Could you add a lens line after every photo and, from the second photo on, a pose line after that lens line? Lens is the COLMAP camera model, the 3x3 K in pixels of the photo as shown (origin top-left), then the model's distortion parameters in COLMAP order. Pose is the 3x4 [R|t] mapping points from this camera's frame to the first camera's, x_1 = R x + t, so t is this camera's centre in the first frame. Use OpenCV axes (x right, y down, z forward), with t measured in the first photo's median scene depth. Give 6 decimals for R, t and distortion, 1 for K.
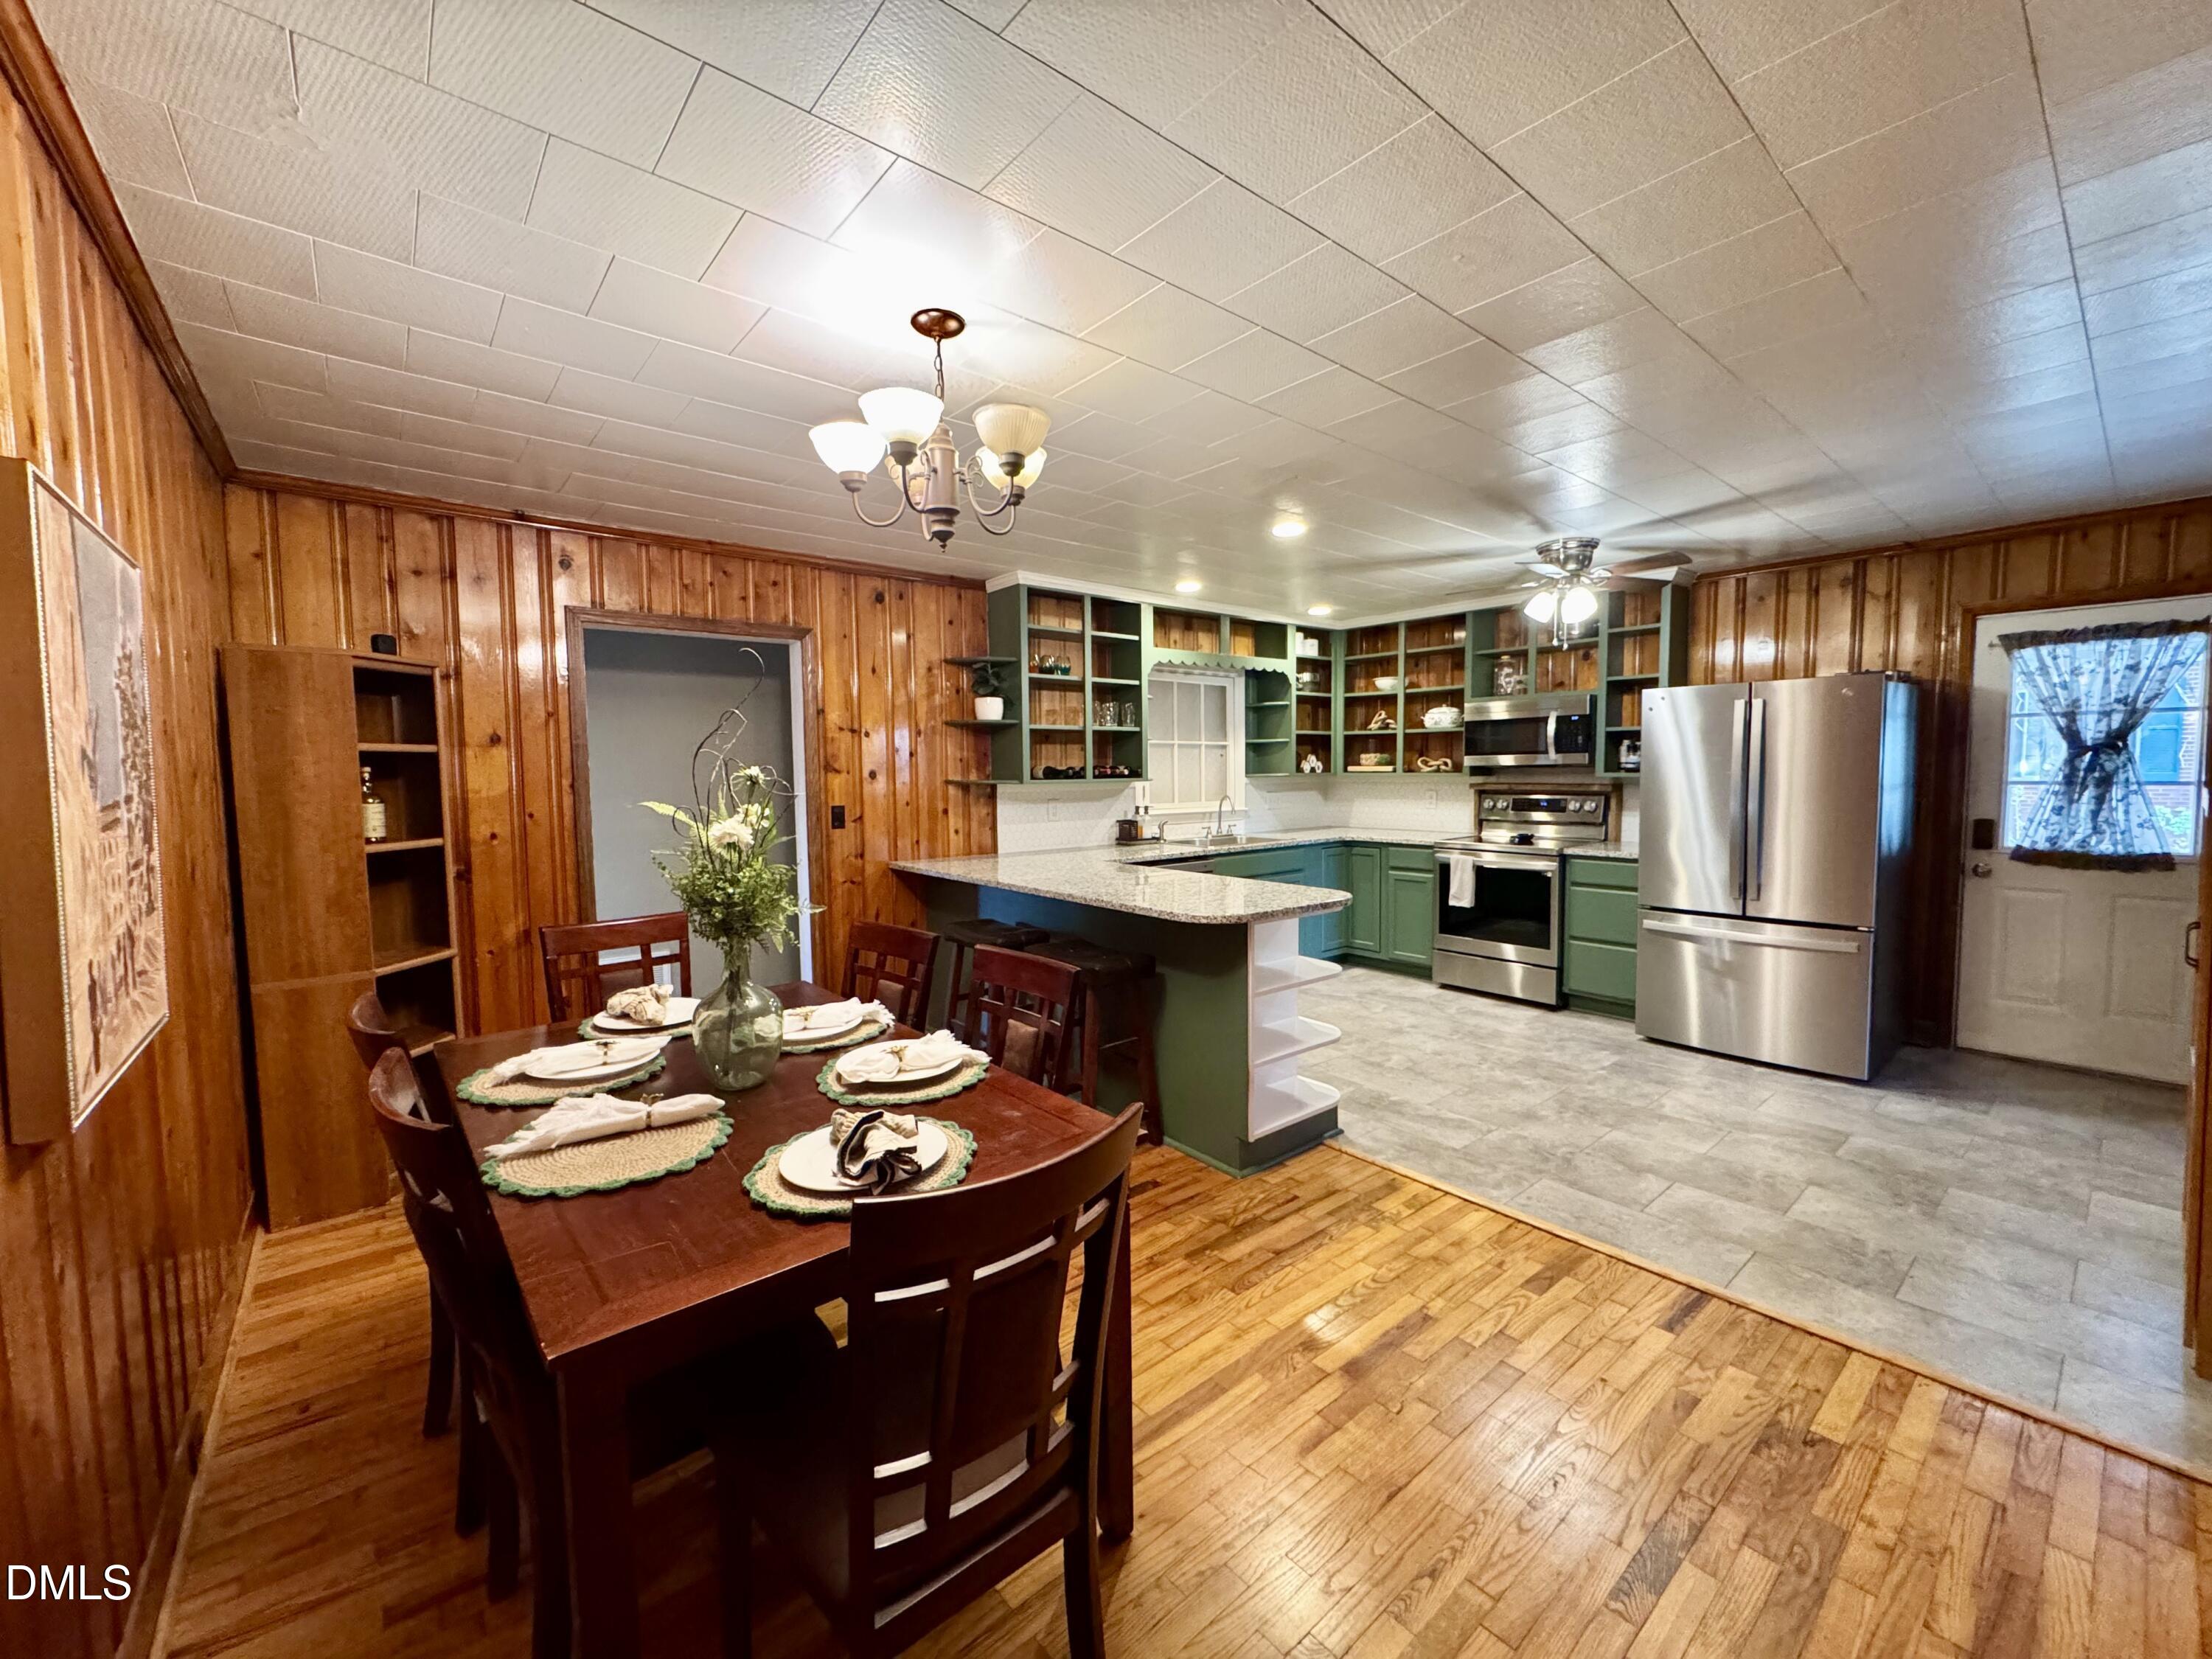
lens RADIAL K [[881.2, 0, 1102.5], [0, 881.2, 829.0], [0, 0, 1]] dist [-0.003355, -0.000184]
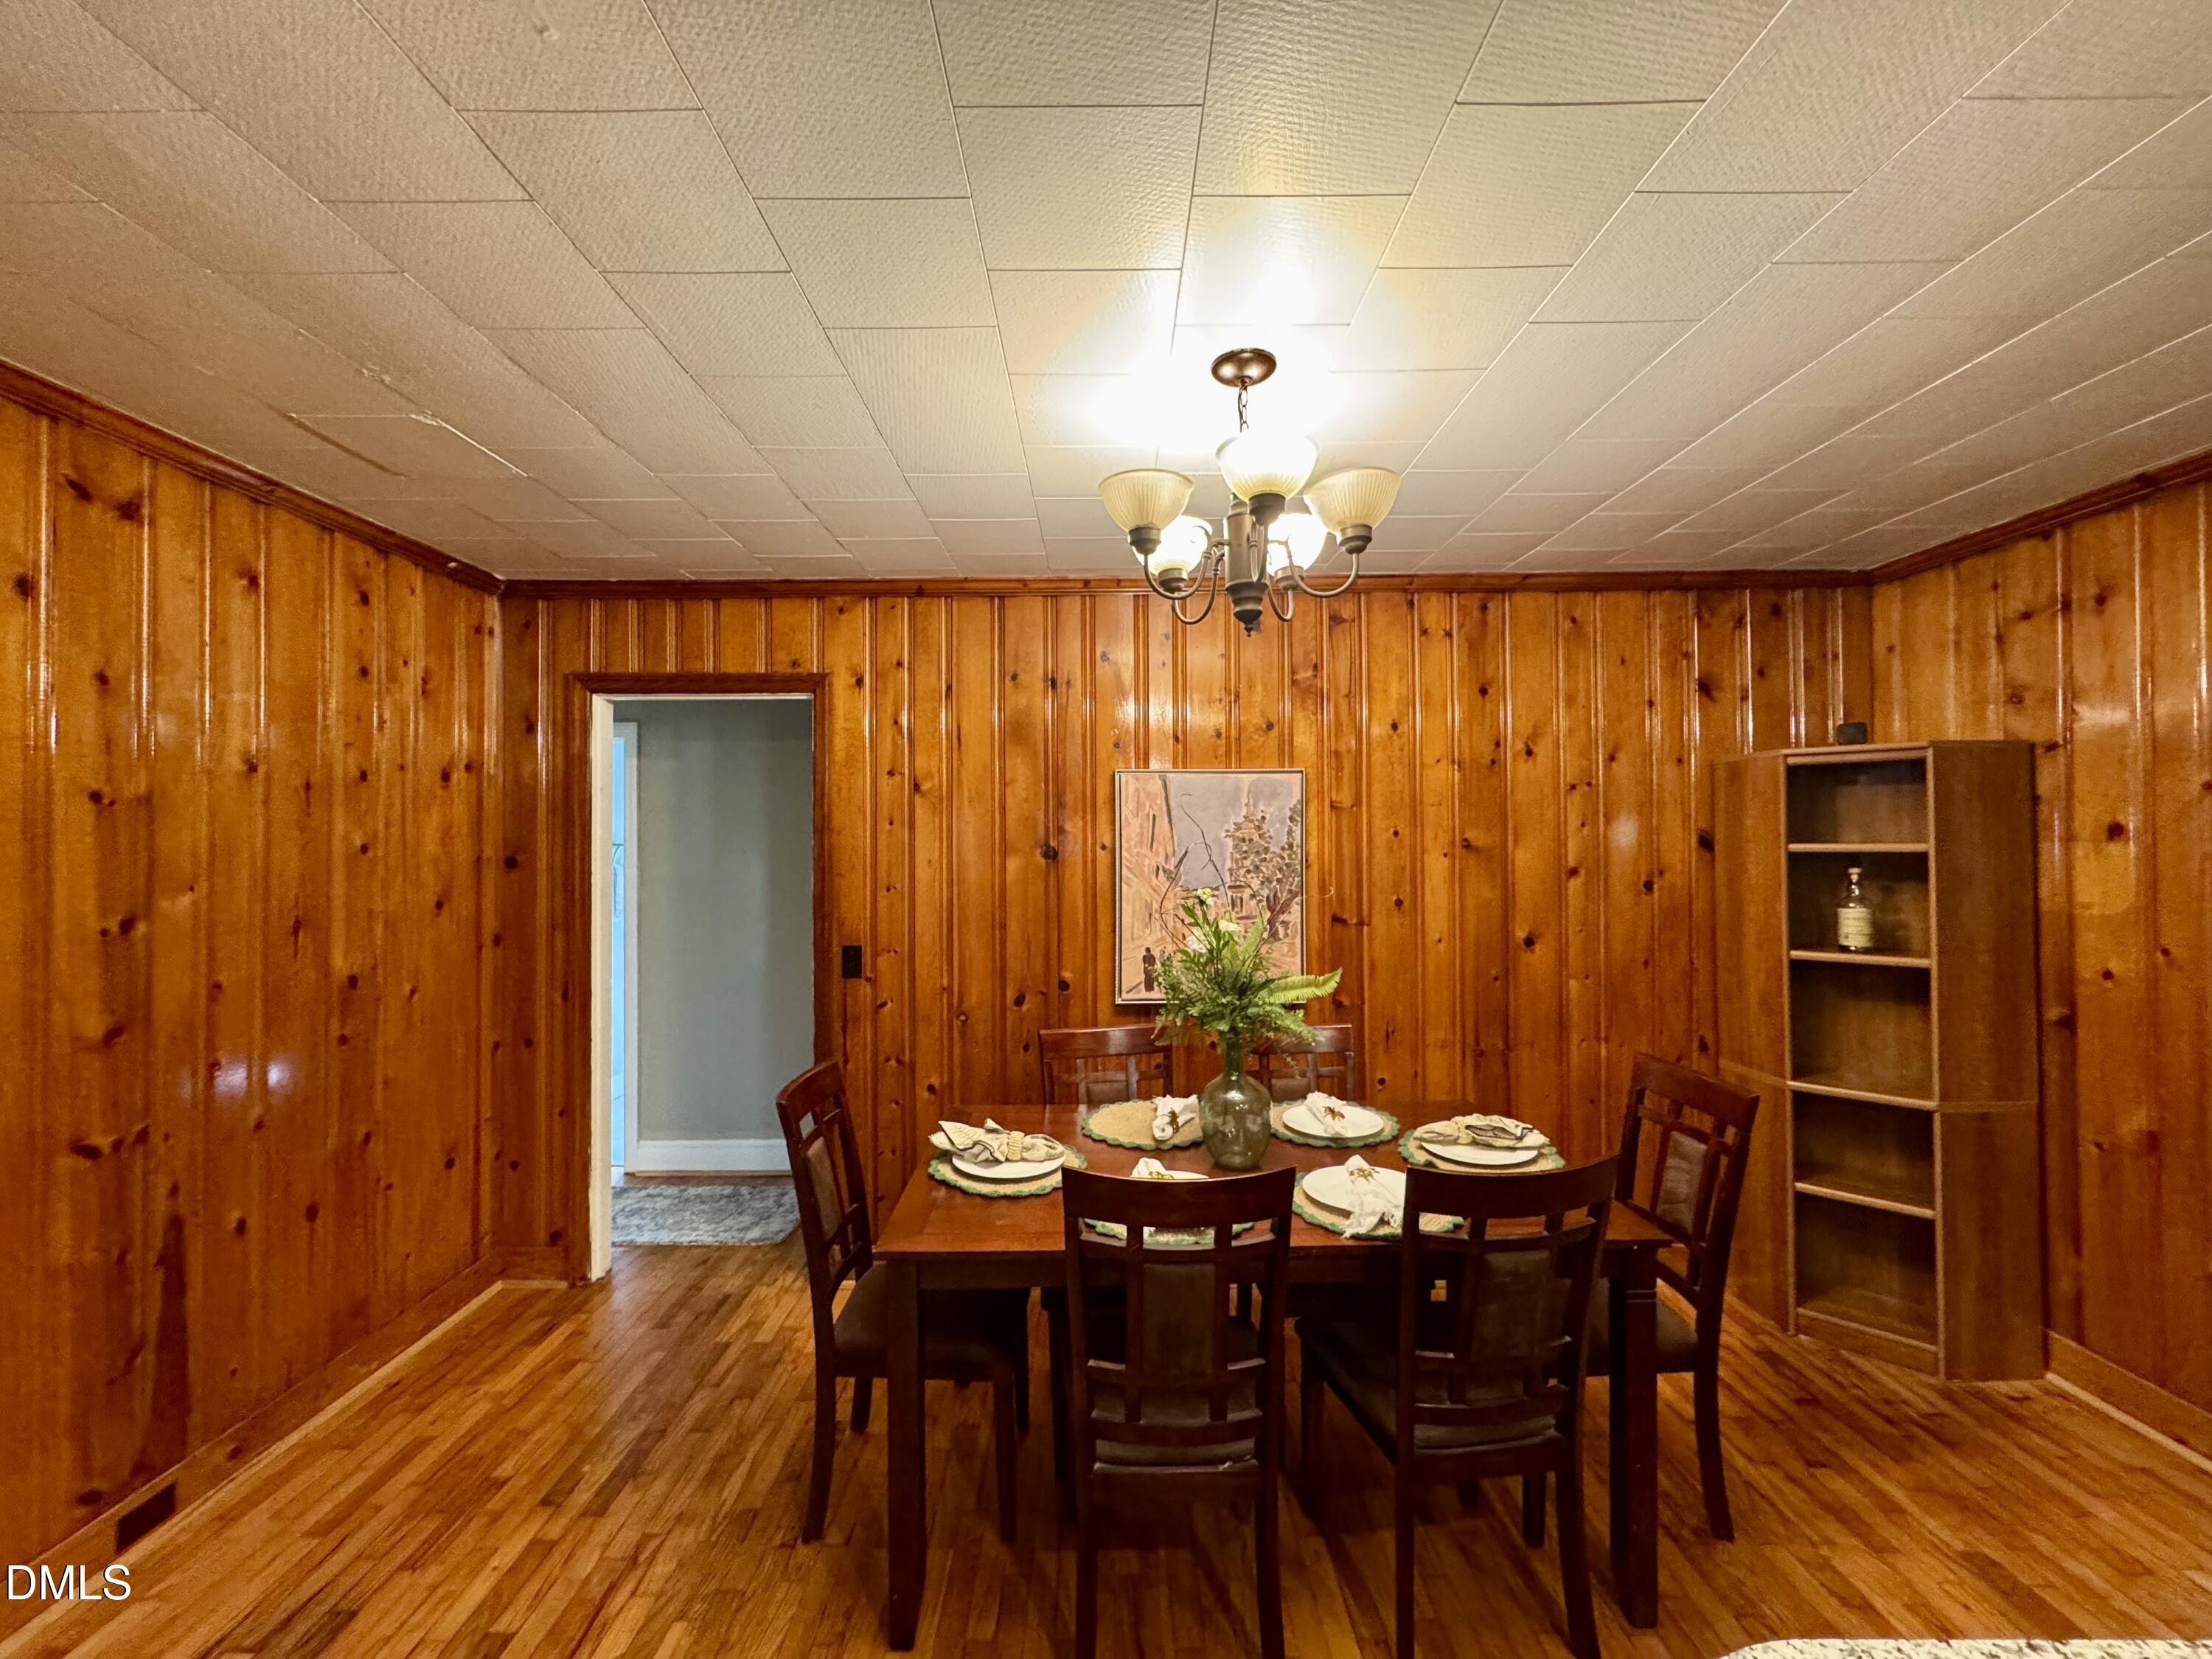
lens RADIAL K [[878.7, 0, 1101.6], [0, 878.7, 828.5], [0, 0, 1]] dist [-0.002197, -0.000252]
pose [[-0.641250, 0.002064, -0.767329, 0.207953], [-0.040742, 0.998494, 0.036733, -0.065124], [0.766250, 0.054817, -0.640200, 0.565959]]
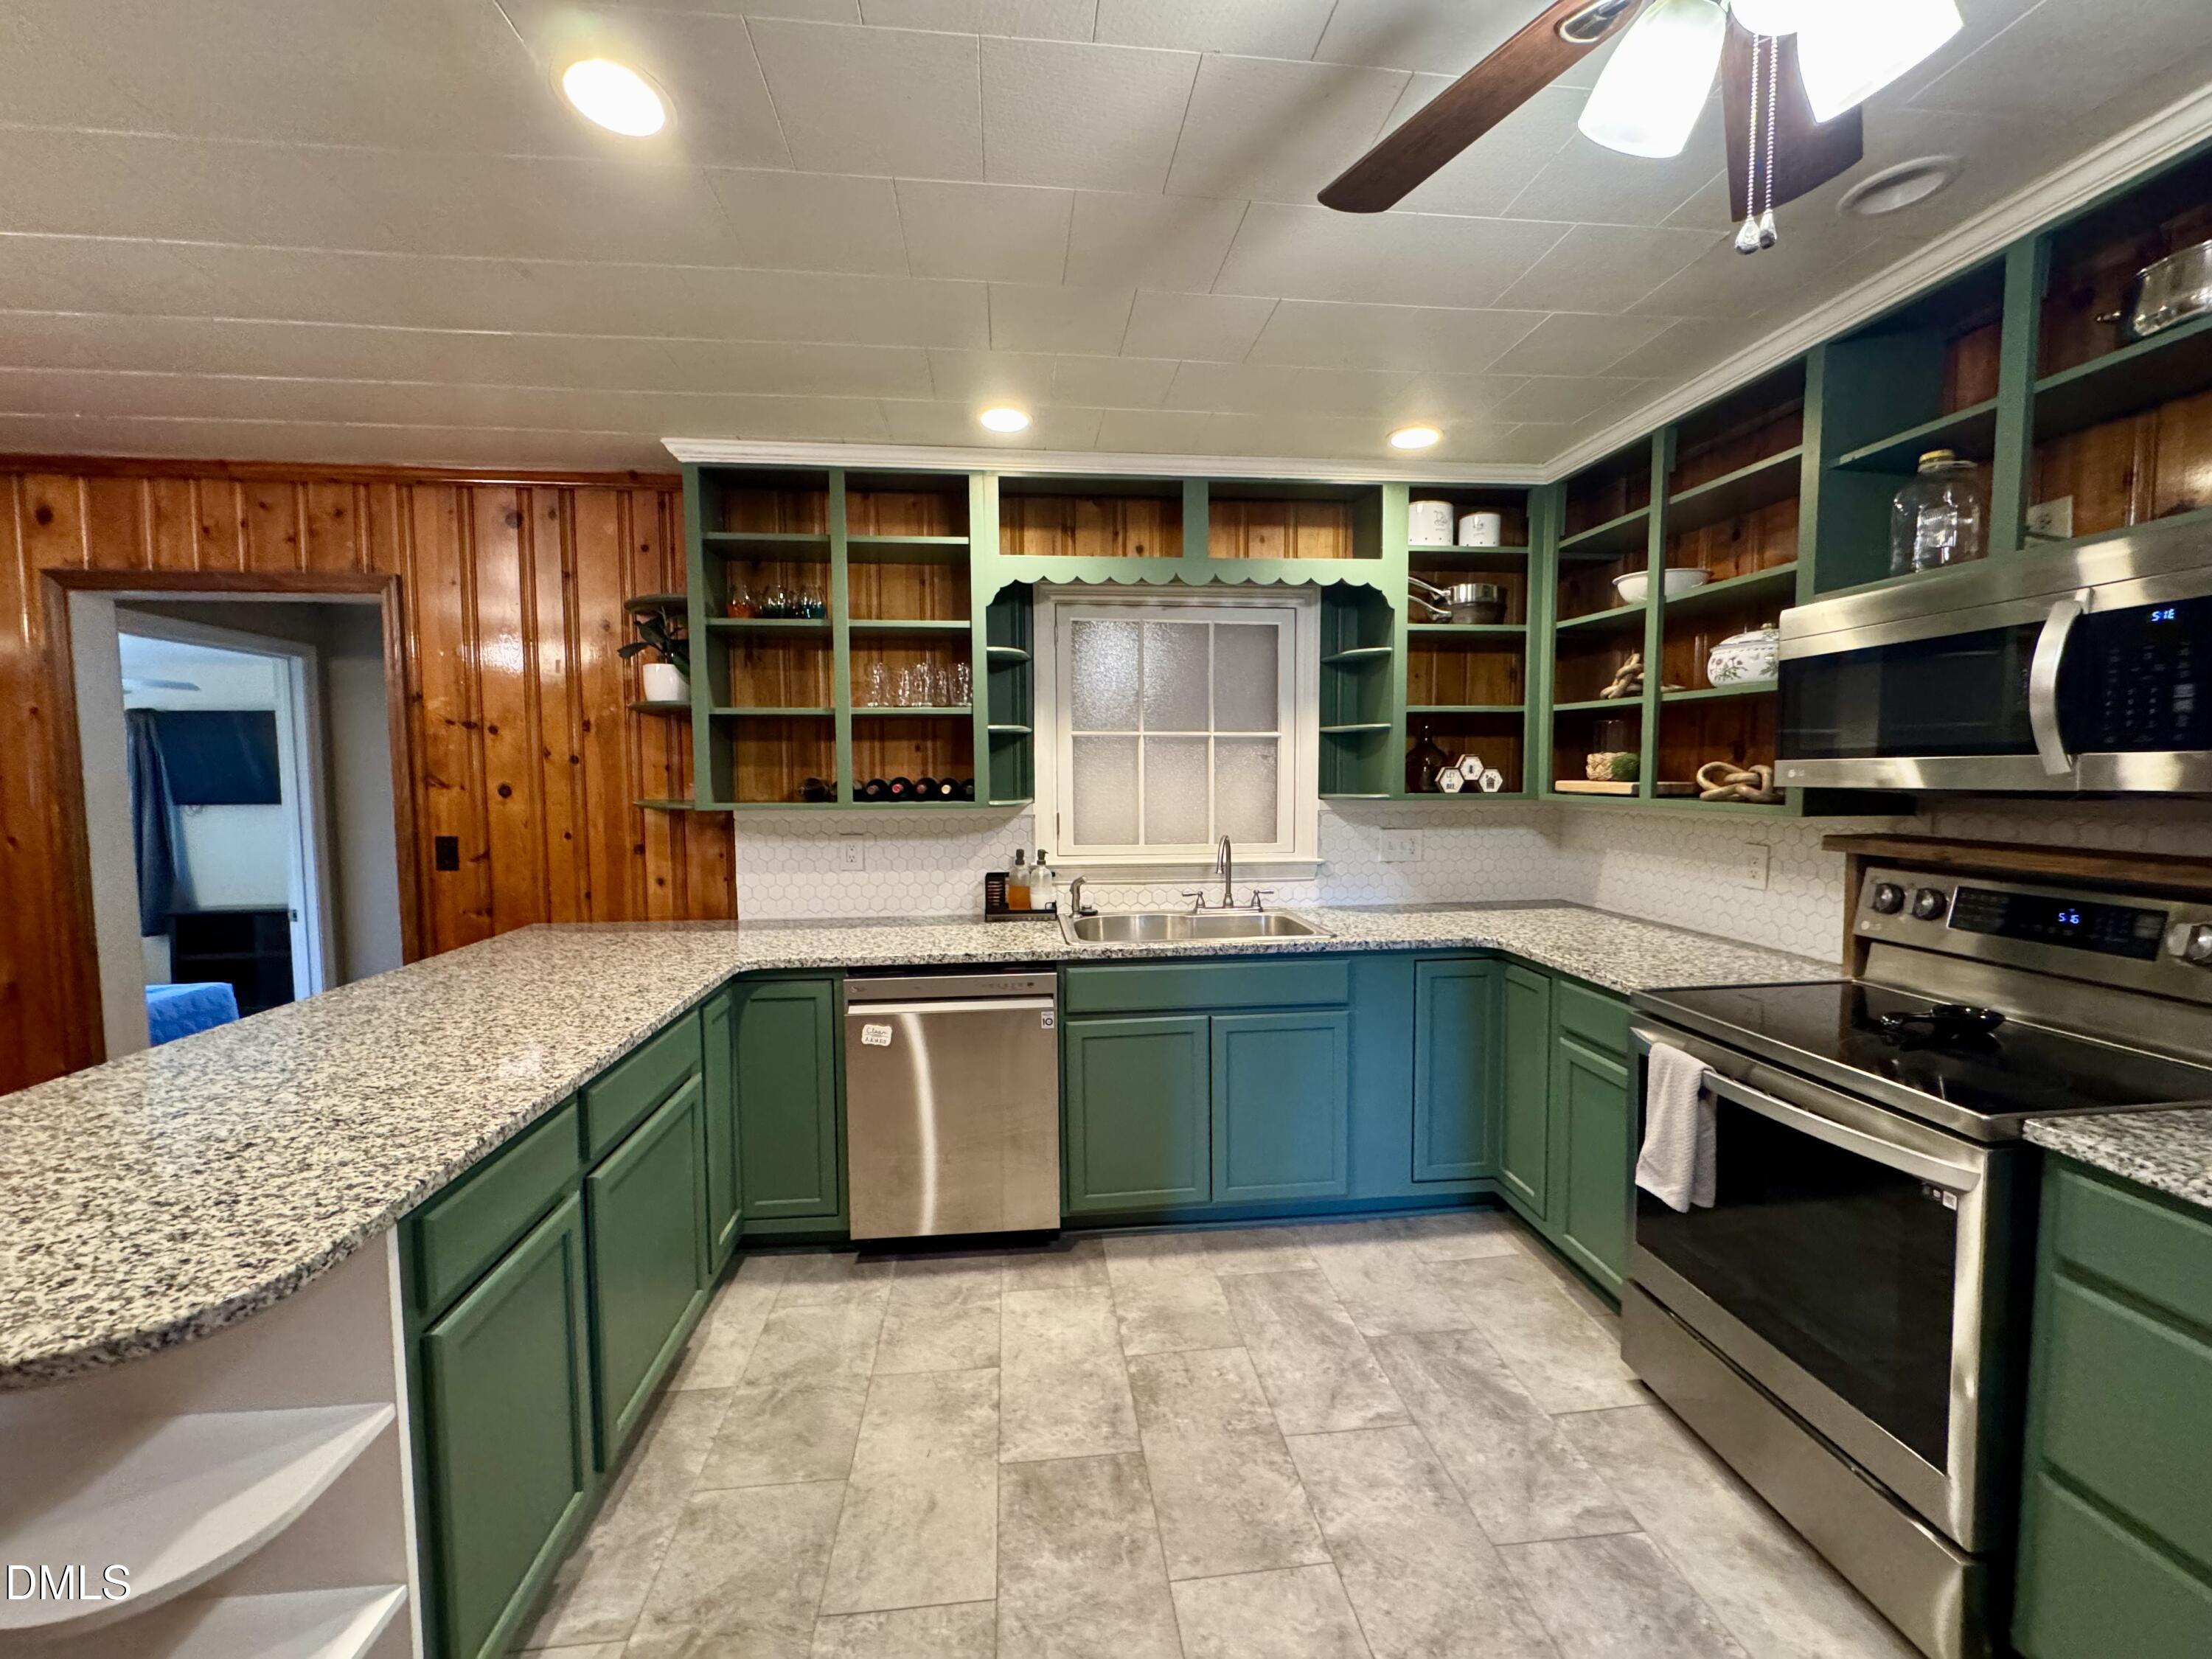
lens RADIAL K [[882.8, 0, 1103.1], [0, 882.8, 828.3], [0, 0, 1]] dist [-0.001275, -0.000127]
pose [[0.835068, 0.042837, -0.548476, 0.418044], [-0.040976, 0.999038, 0.015641, -0.054398], [0.548618, 0.009413, 0.836020, 0.607115]]
